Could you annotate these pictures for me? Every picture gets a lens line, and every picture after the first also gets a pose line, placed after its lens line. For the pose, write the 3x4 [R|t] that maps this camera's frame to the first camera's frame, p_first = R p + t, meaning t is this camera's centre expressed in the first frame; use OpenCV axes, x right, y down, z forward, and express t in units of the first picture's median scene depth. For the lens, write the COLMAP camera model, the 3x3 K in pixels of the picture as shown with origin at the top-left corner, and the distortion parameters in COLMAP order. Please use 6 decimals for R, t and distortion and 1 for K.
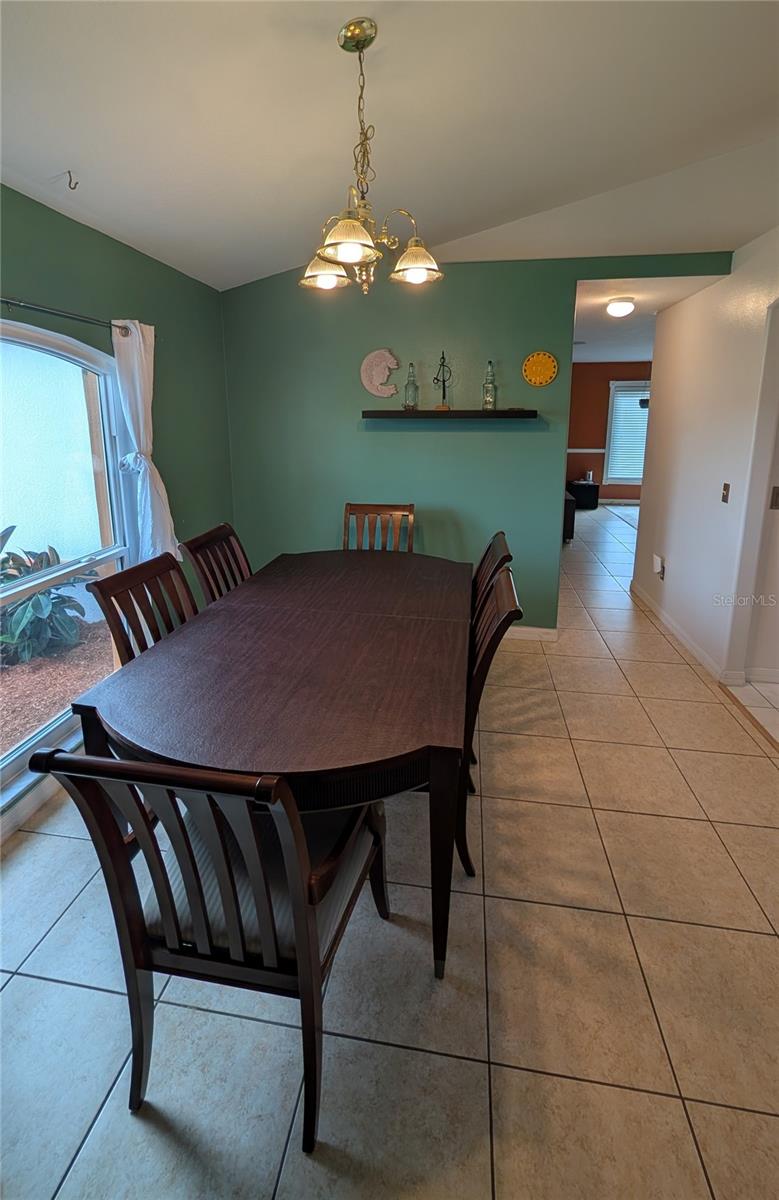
lens RADIAL K [[498.9, 0, 396.5], [0, 498.9, 506.3], [0, 0, 1]] dist [-0.001458, -0.000006]
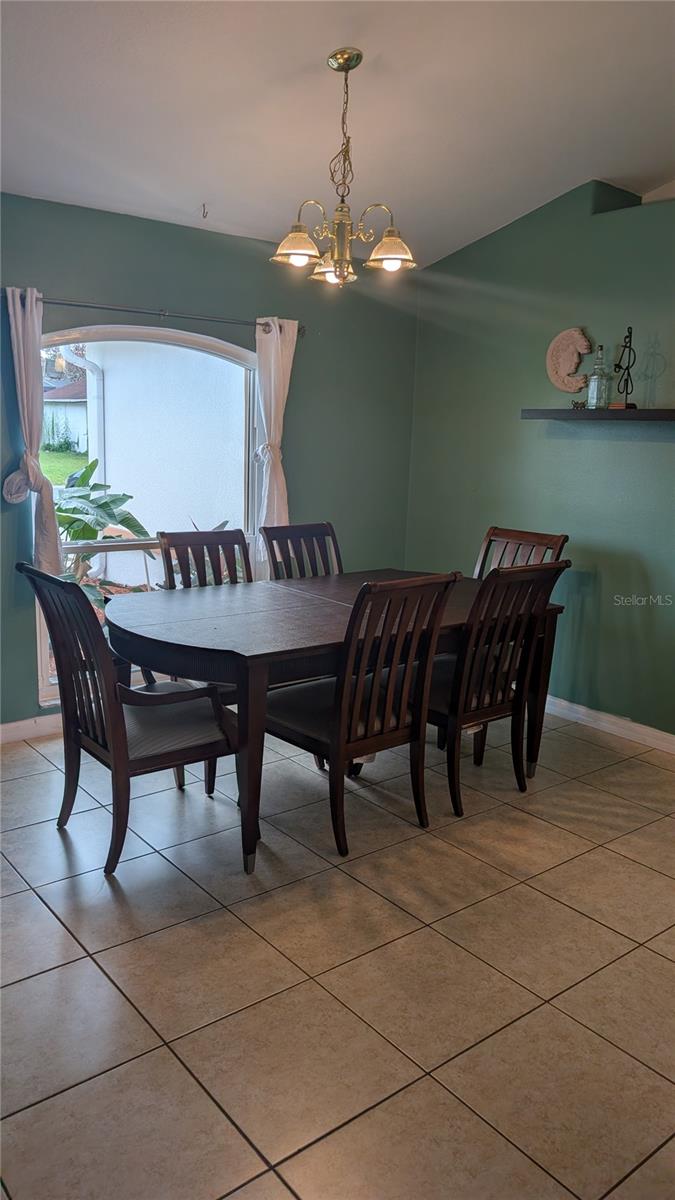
lens RADIAL K [[870.4, 0, 335.6], [0, 870.4, 592.8], [0, 0, 1]] dist [0.038496, -0.056178]
pose [[0.735780, 0.146957, -0.661084, 0.849108], [-0.152028, 0.987099, 0.050223, 0.087596], [0.659936, 0.063551, 0.748630, -0.254887]]
